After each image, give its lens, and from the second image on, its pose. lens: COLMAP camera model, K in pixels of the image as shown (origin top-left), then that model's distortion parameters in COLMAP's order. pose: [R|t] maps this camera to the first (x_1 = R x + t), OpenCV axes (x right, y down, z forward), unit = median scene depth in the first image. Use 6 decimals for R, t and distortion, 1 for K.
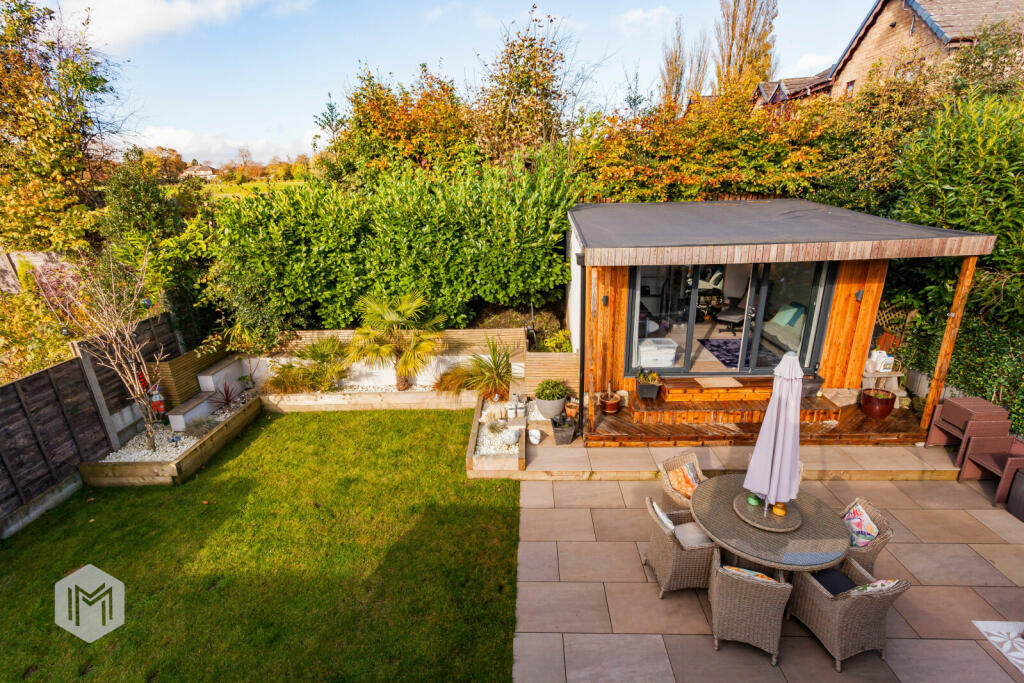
lens RADIAL K [[486.3, 0, 508.2], [0, 486.3, 343.2], [0, 0, 1]] dist [0.004191, 0.001559]
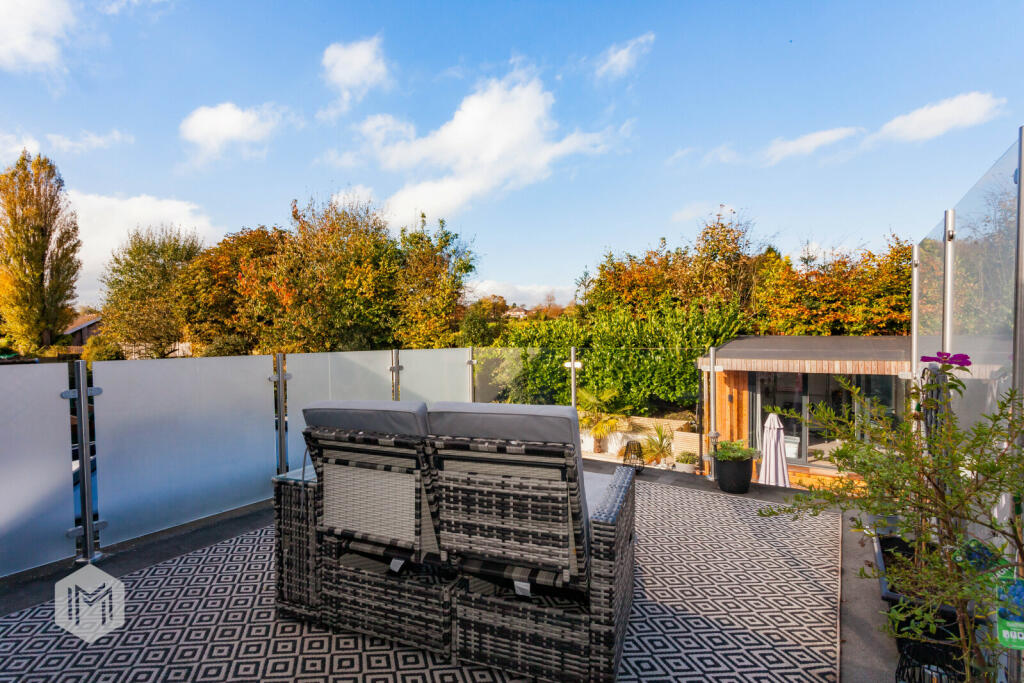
lens RADIAL K [[486.3, 0, 513.6], [0, 486.3, 346.7], [0, 0, 1]] dist [0.004191, 0.001559]
pose [[0.854883, 0.035108, -0.517632, 0.332786], [-0.170561, 0.961271, -0.216489, 0.156090], [0.489984, 0.273360, 0.827762, -0.448166]]
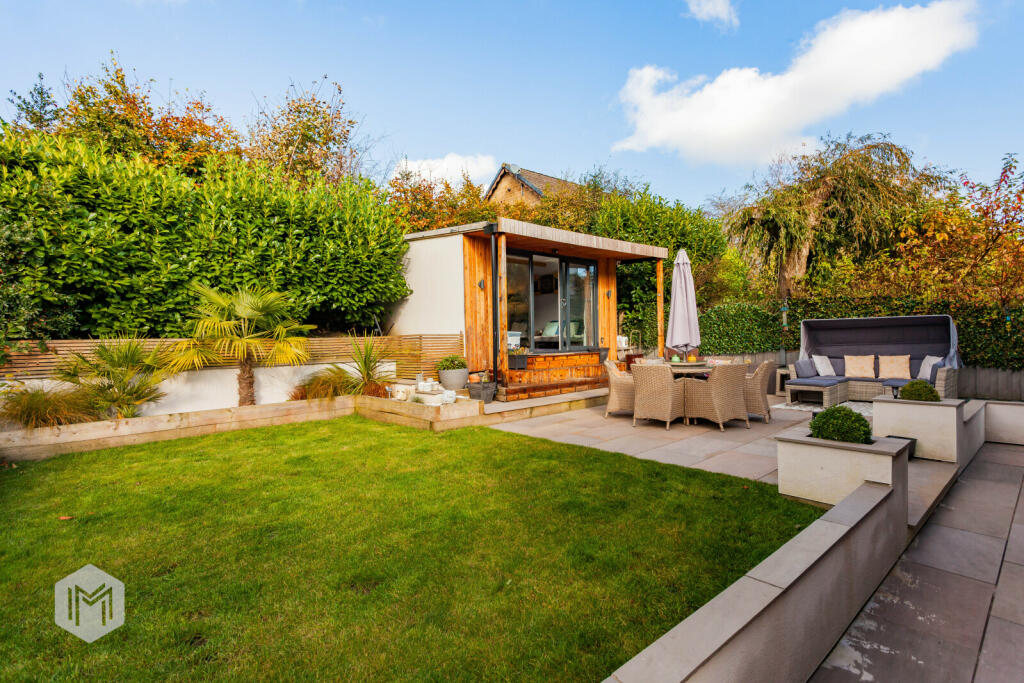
lens RADIAL K [[486.3, 0, 509.8], [0, 486.3, 337.0], [0, 0, 1]] dist [0.004191, 0.001559]
pose [[0.718744, 0.009251, 0.695214, -0.478601], [0.221034, 0.944997, -0.241090, 0.278775], [-0.659205, 0.326948, 0.677166, 0.179400]]
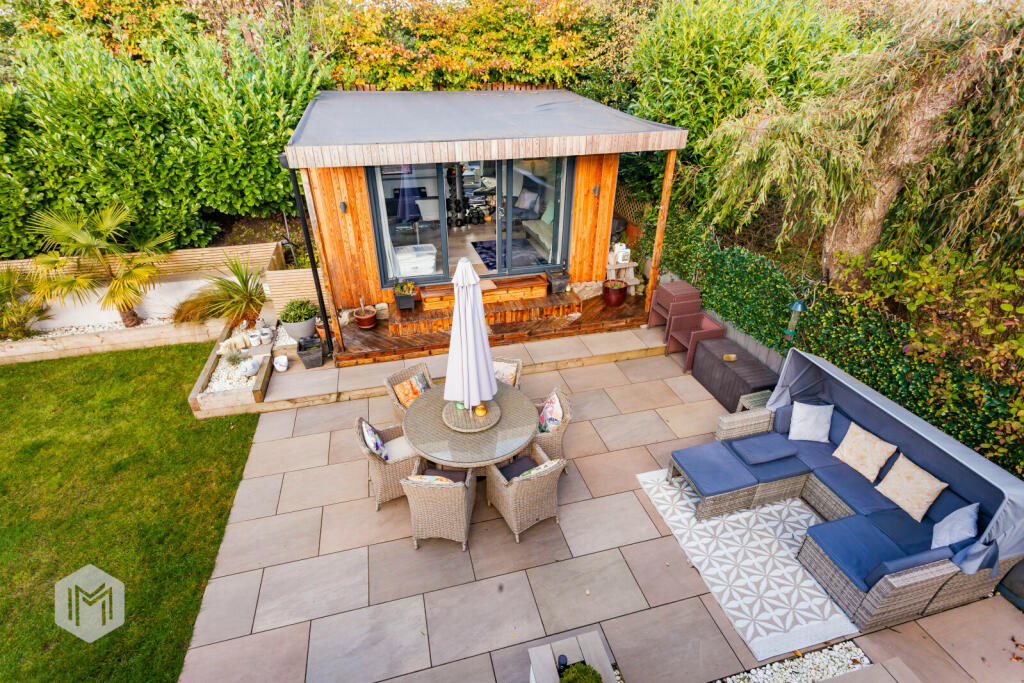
lens RADIAL K [[486.3, 0, 506.4], [0, 486.3, 343.9], [0, 0, 1]] dist [0.004191, 0.001559]
pose [[0.957285, -0.119848, 0.263137, 0.188605], [0.066203, 0.976727, 0.204015, -0.003469], [-0.281464, -0.177880, 0.942940, 0.014315]]
